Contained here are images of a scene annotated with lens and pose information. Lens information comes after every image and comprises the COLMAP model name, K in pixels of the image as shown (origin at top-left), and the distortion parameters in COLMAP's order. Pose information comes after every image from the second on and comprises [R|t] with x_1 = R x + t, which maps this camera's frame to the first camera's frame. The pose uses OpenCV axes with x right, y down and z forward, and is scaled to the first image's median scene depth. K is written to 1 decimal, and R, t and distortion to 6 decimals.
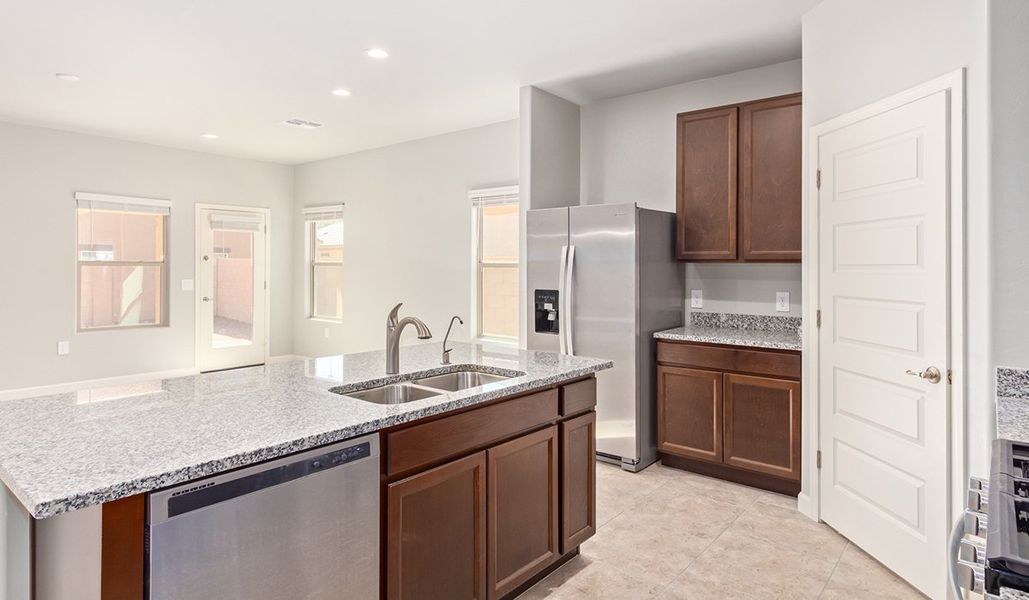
lens RADIAL K [[570.0, 0, 518.0], [0, 570.0, 266.4], [0, 0, 1]] dist [0.001015, -0.001177]
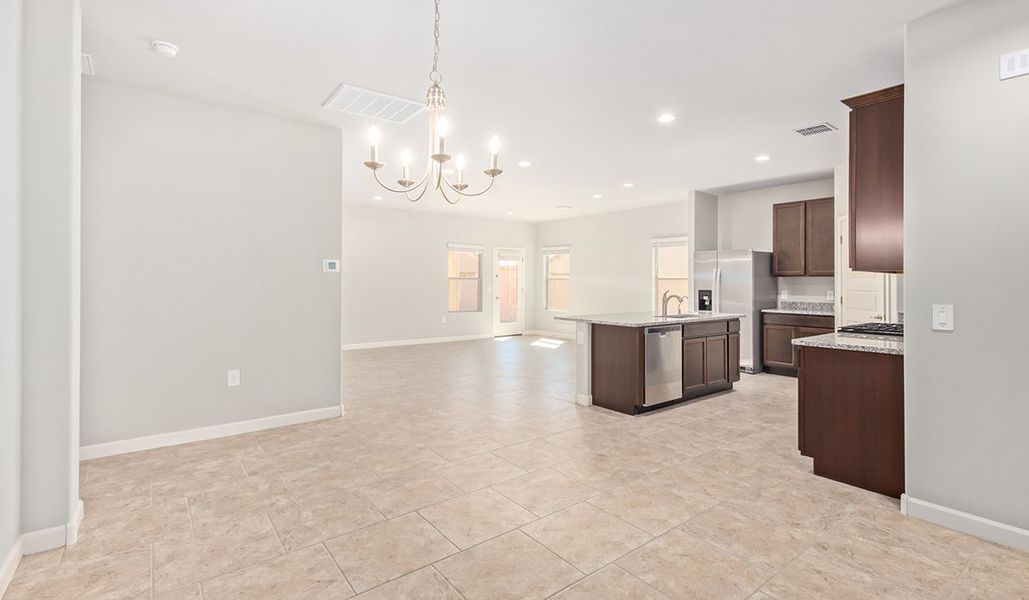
lens RADIAL K [[470.5, 0, 512.0], [0, 470.5, 281.8], [0, 0, 1]] dist [0.006104, -0.002446]
pose [[0.973145, -0.001072, -0.230191, -0.256248], [0.000897, 0.999999, -0.000866, 0.012403], [0.230192, 0.000637, 0.973145, -0.902191]]
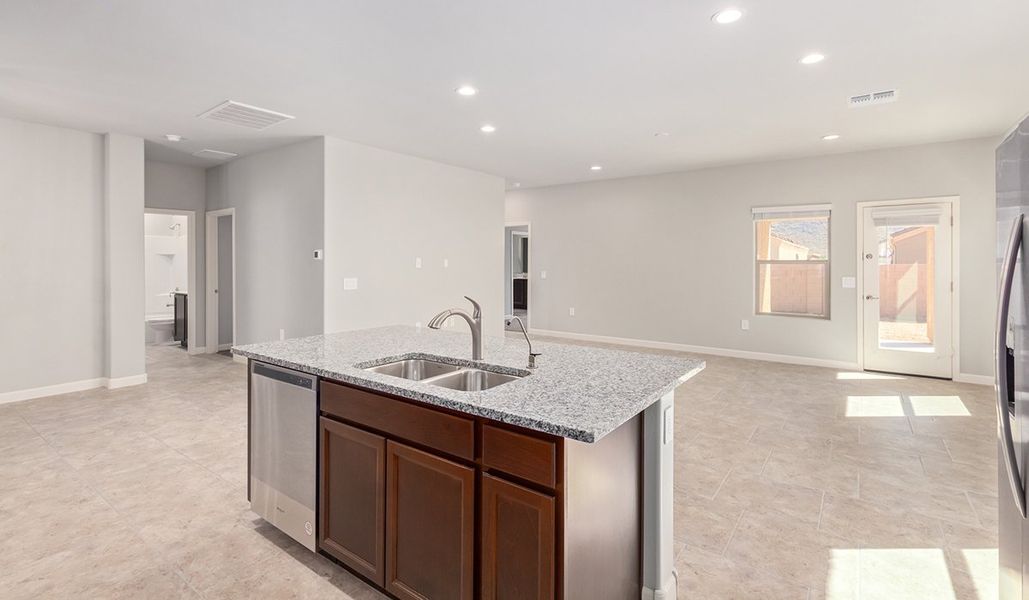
lens RADIAL K [[470.5, 0, 519.2], [0, 470.5, 261.6], [0, 0, 1]] dist [0.006104, -0.002446]
pose [[0.054192, -0.006514, -0.998509, 0.431635], [-0.000004, 0.999979, -0.006524, 0.000425], [0.998531, 0.000358, 0.054190, 0.624189]]
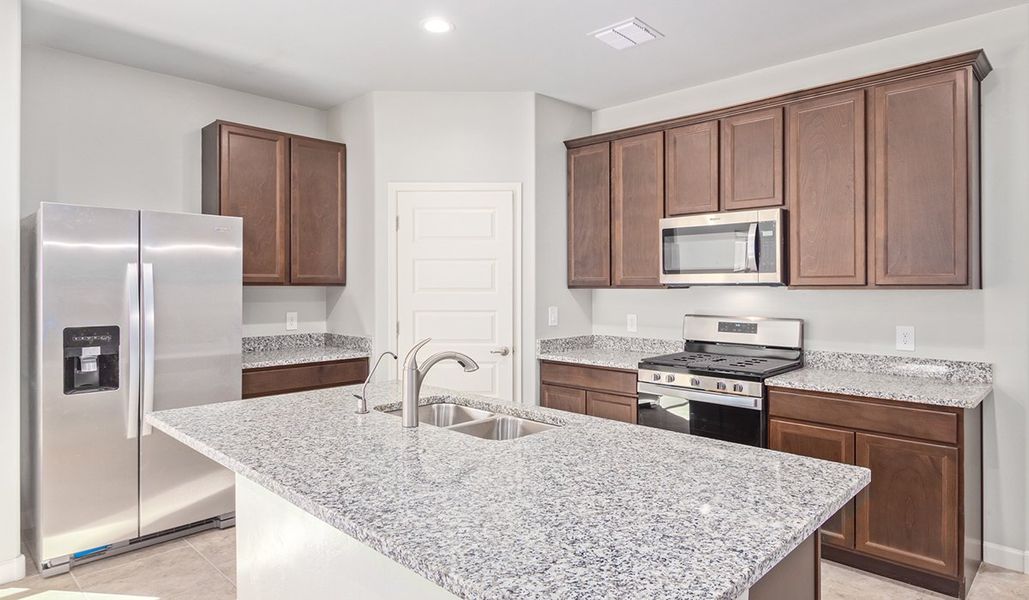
lens RADIAL K [[595.5, 0, 519.5], [0, 595.5, 288.1], [0, 0, 1]] dist [0.000430, -0.000190]
pose [[0.079074, -0.009236, 0.996826, -0.644260], [-0.000643, 0.999956, 0.009316, -0.012422], [-0.996869, -0.001378, 0.079065, 0.471523]]
